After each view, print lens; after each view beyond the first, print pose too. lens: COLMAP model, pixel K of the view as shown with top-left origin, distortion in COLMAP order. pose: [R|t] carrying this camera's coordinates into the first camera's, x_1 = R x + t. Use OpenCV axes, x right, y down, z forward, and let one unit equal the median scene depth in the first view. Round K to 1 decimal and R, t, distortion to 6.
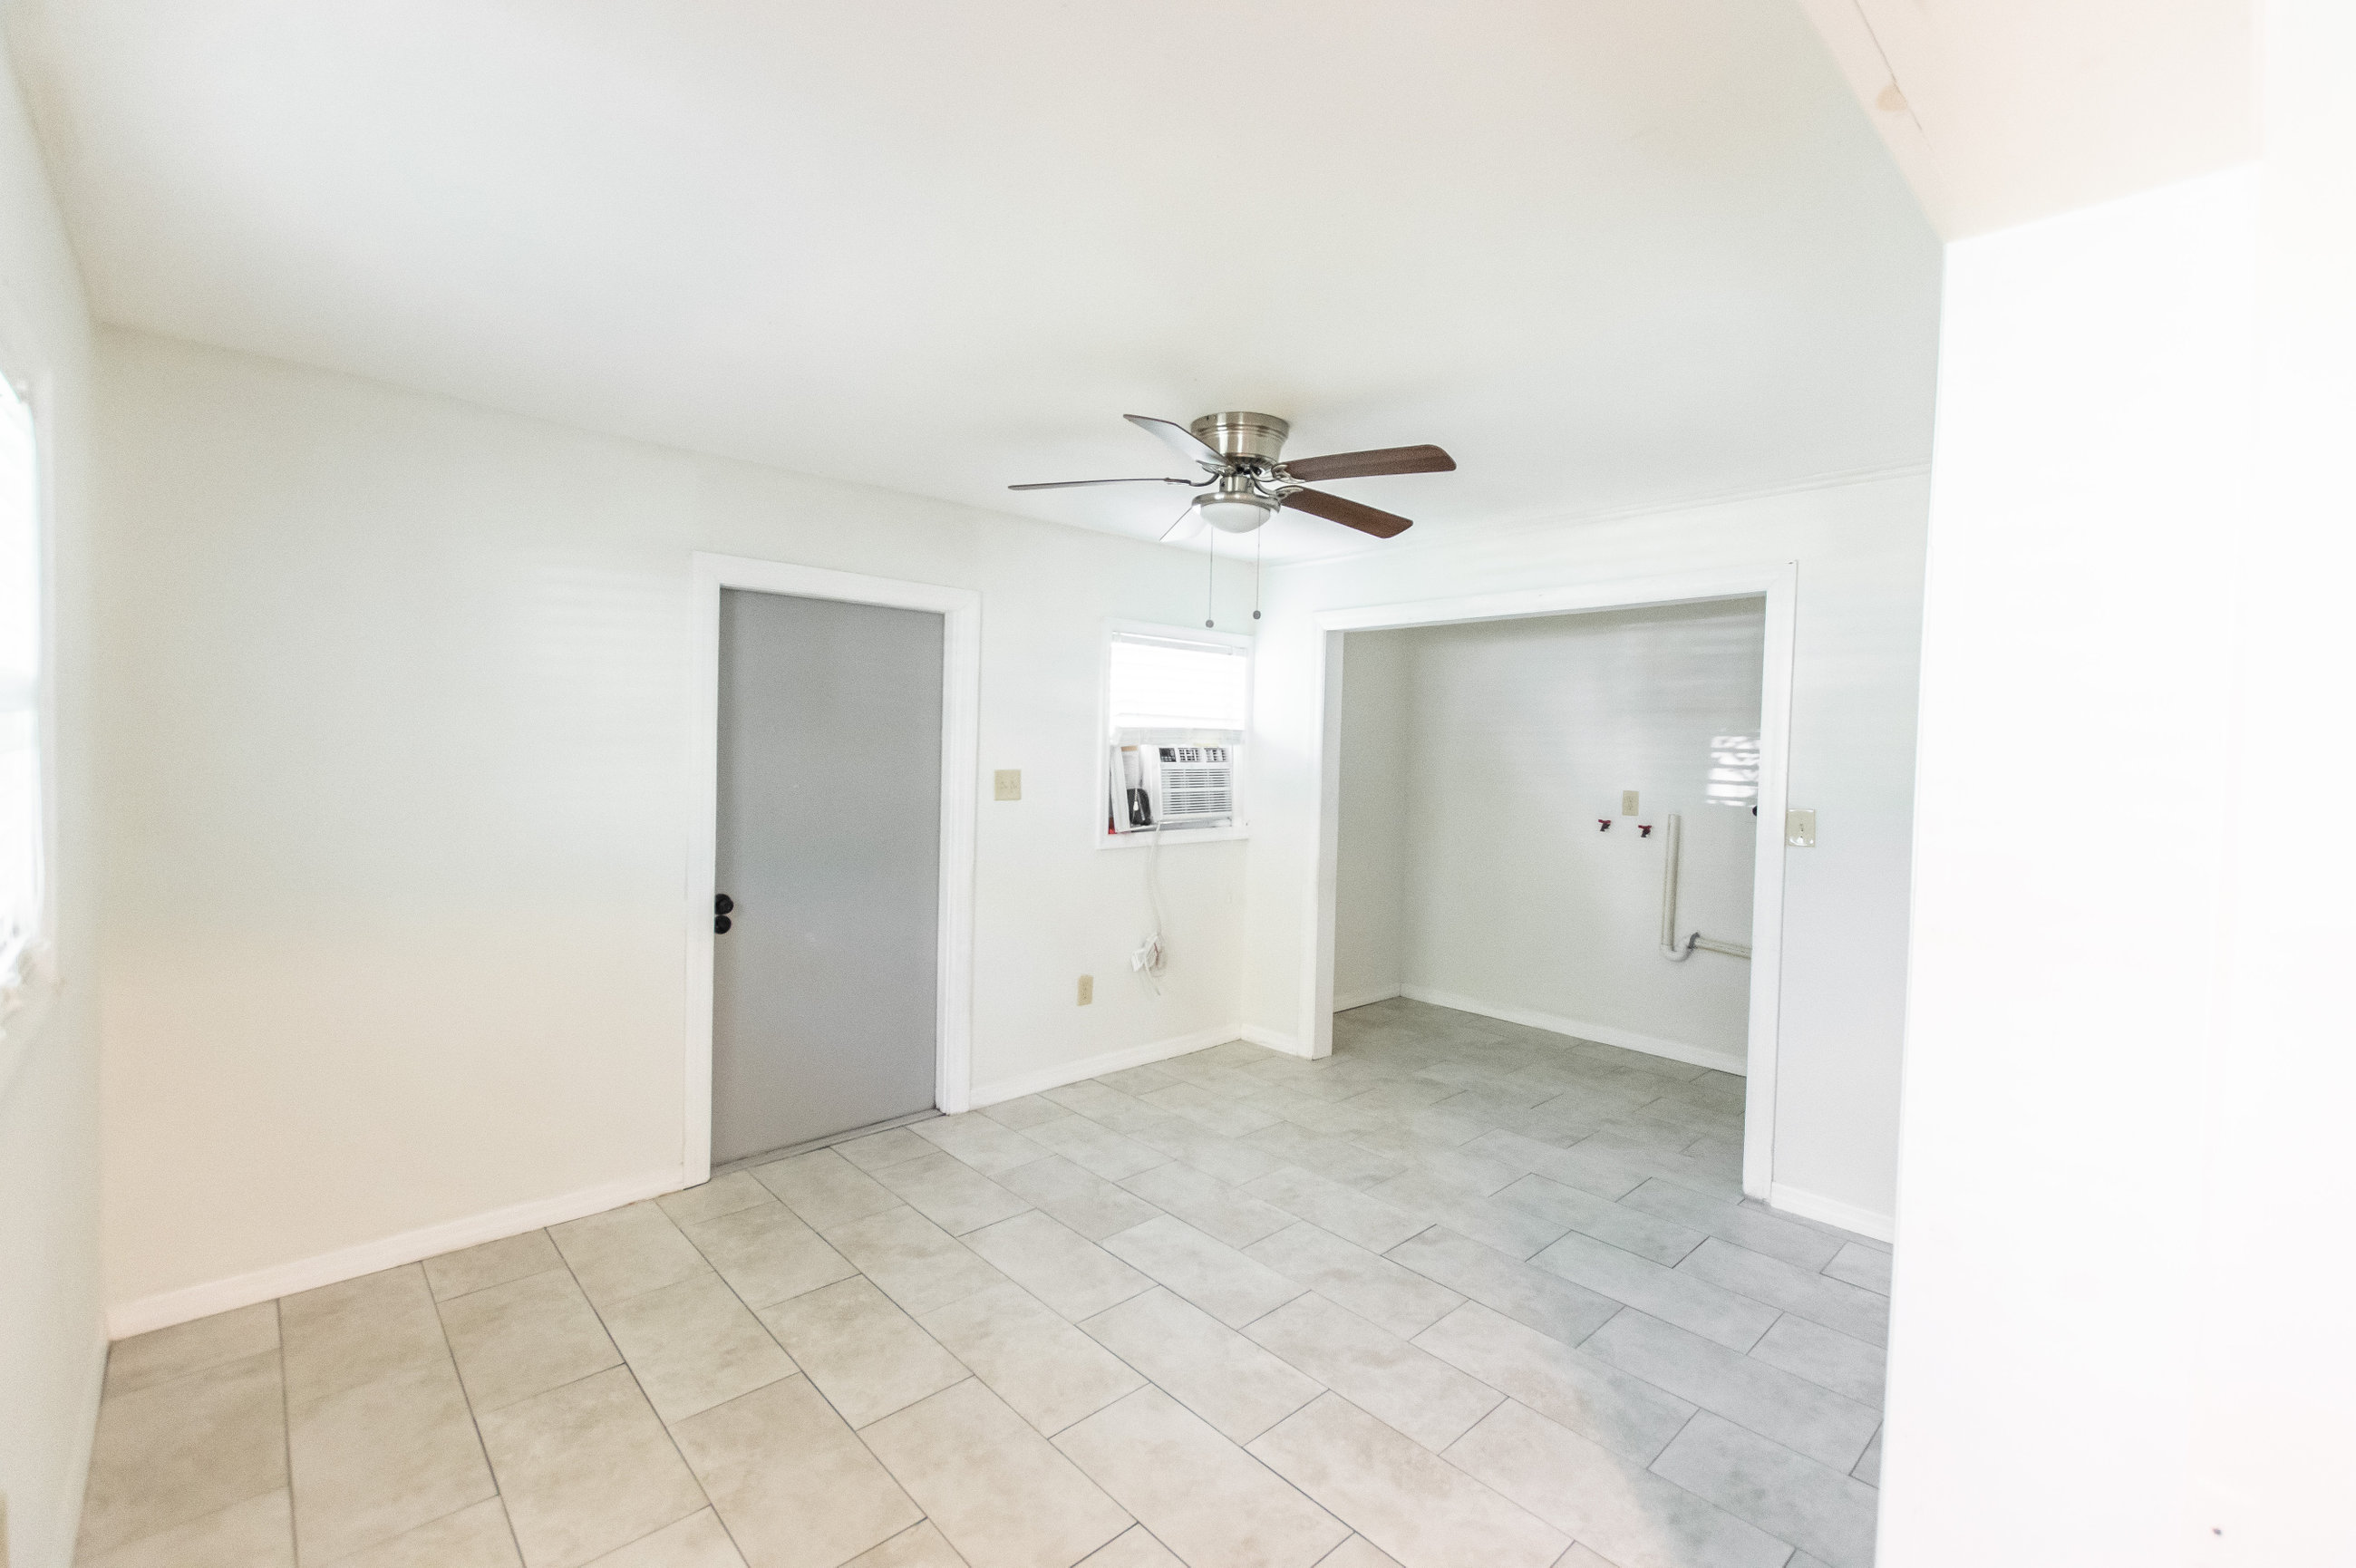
lens RADIAL K [[1011.0, 0, 1185.6], [0, 1011.0, 745.0], [0, 0, 1]] dist [0.001892, -0.000752]
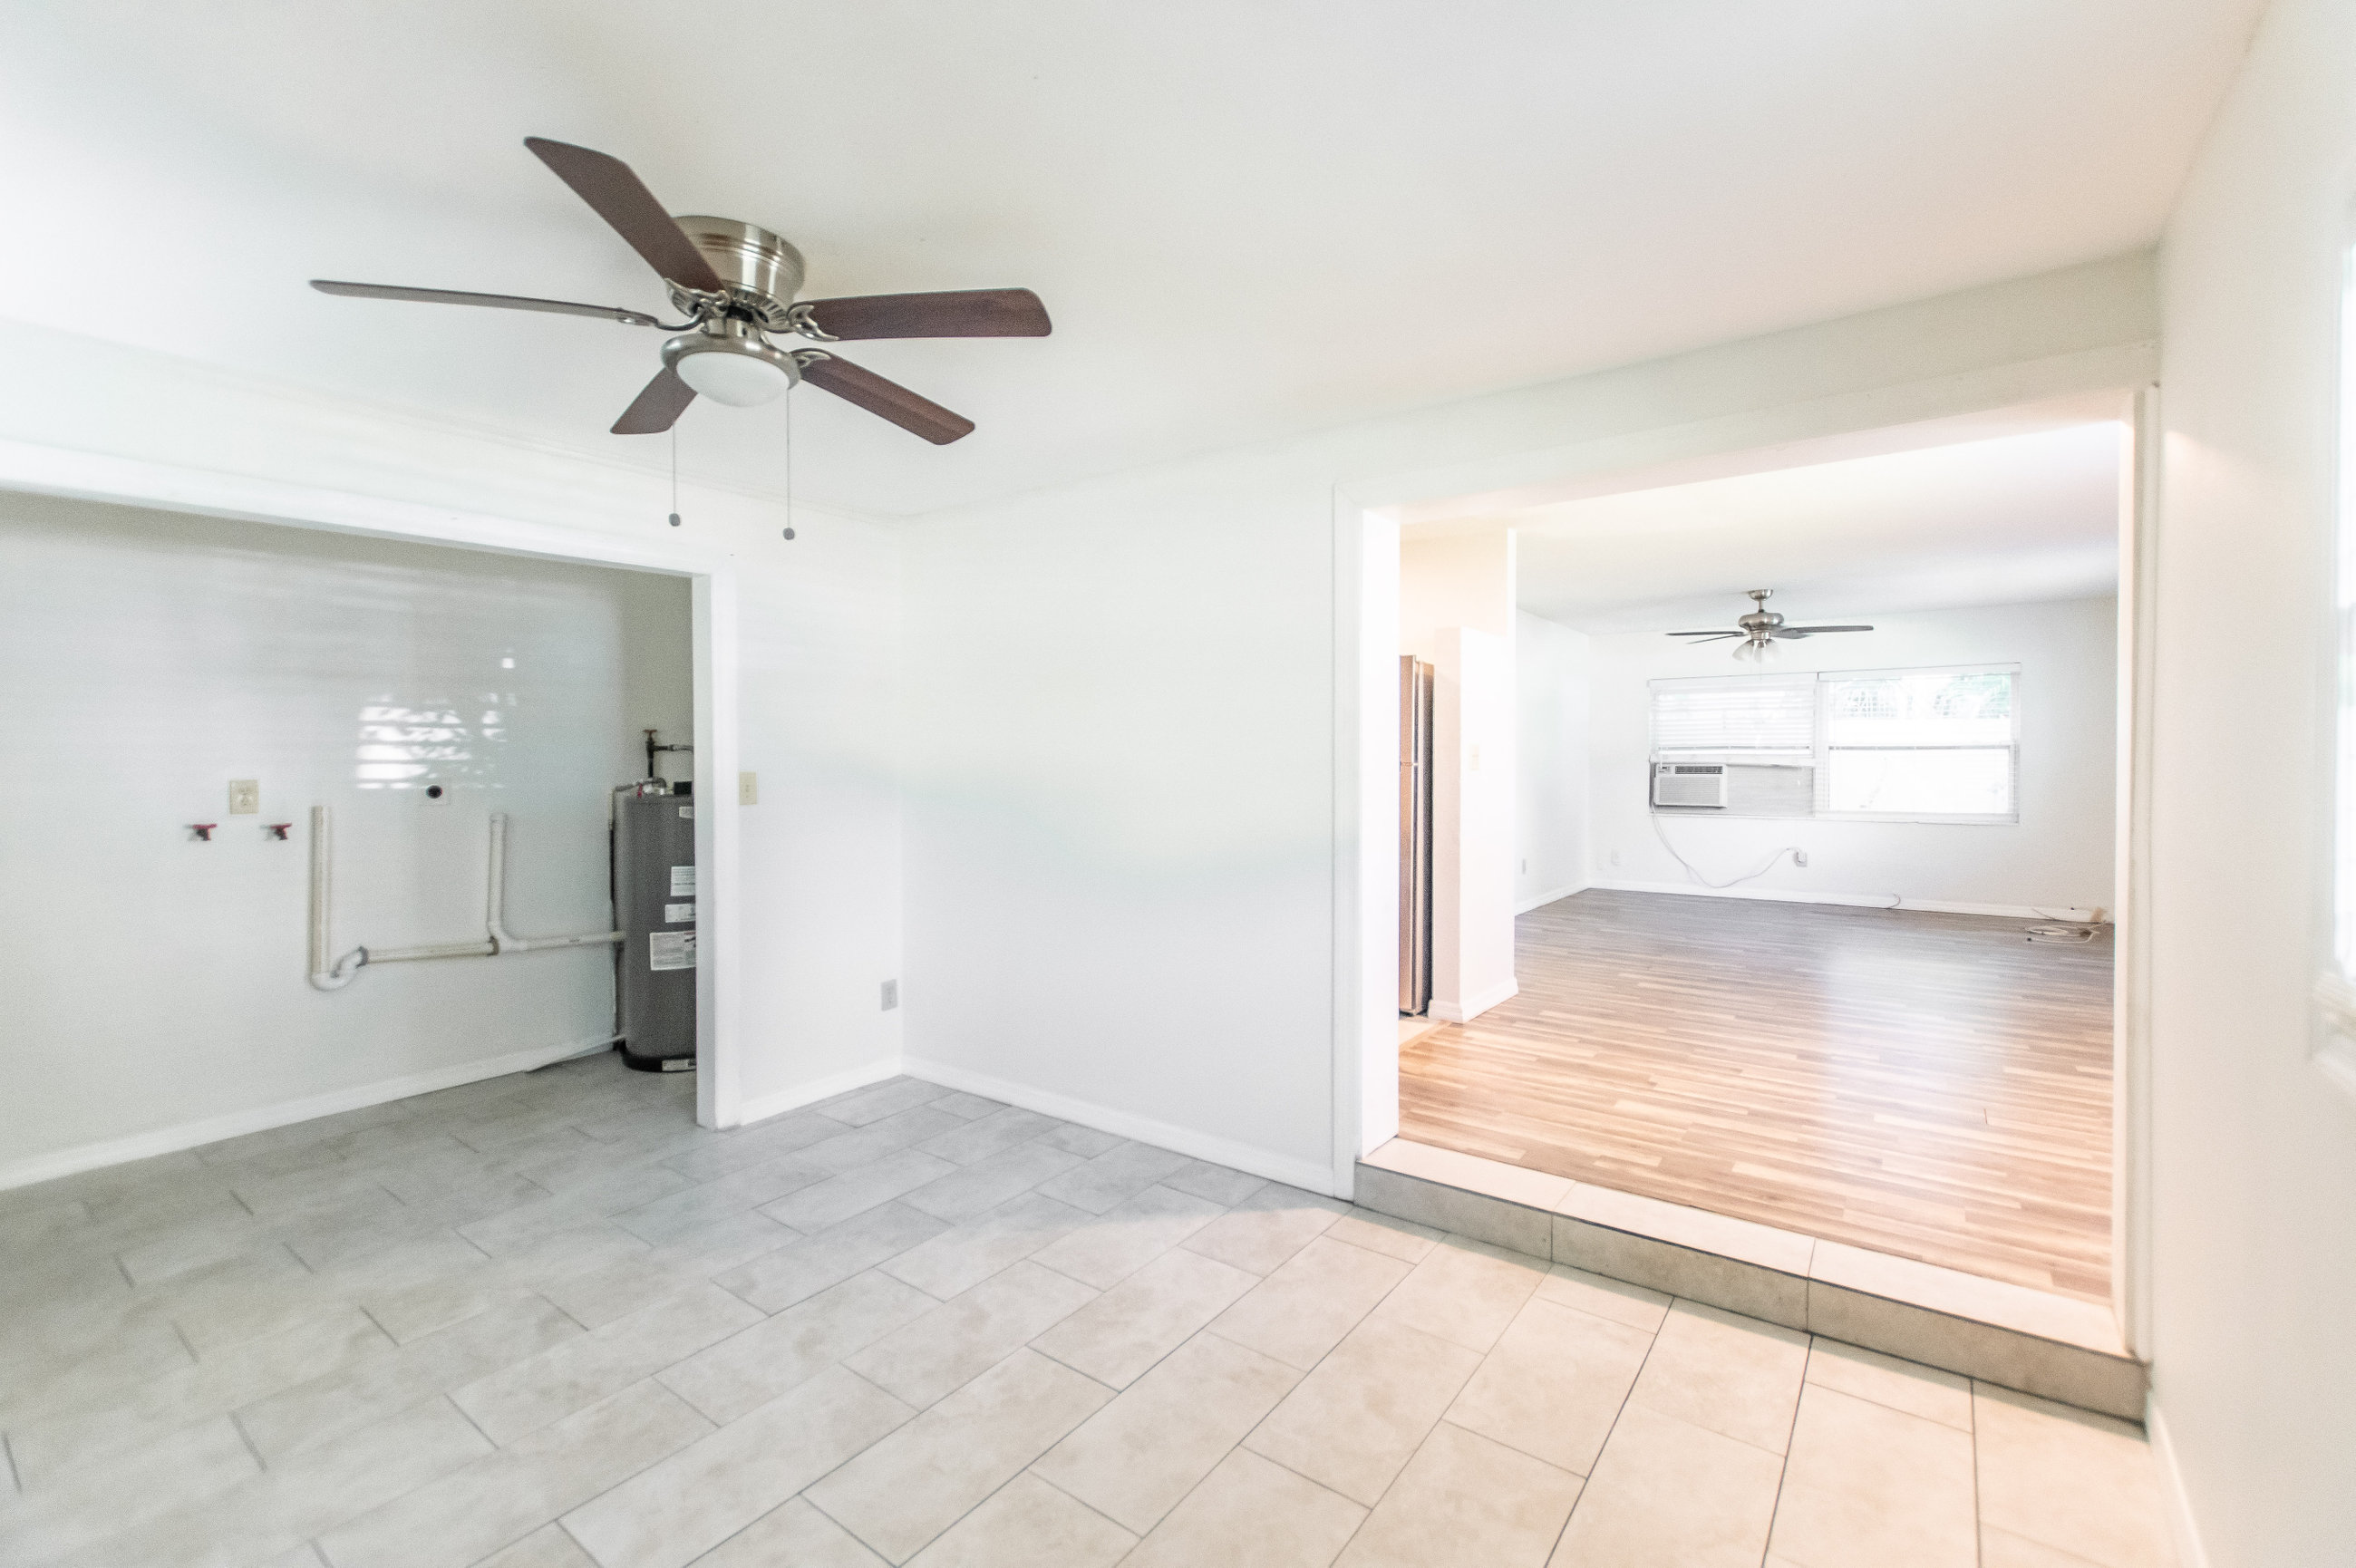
lens RADIAL K [[1011.0, 0, 1185.6], [0, 1011.0, 745.0], [0, 0, 1]] dist [0.001892, -0.000752]
pose [[-0.188994, -0.014965, 0.981864, -0.511648], [0.002021, 0.999876, 0.015629, 0.013154], [-0.981976, 0.004938, -0.188940, 0.605502]]
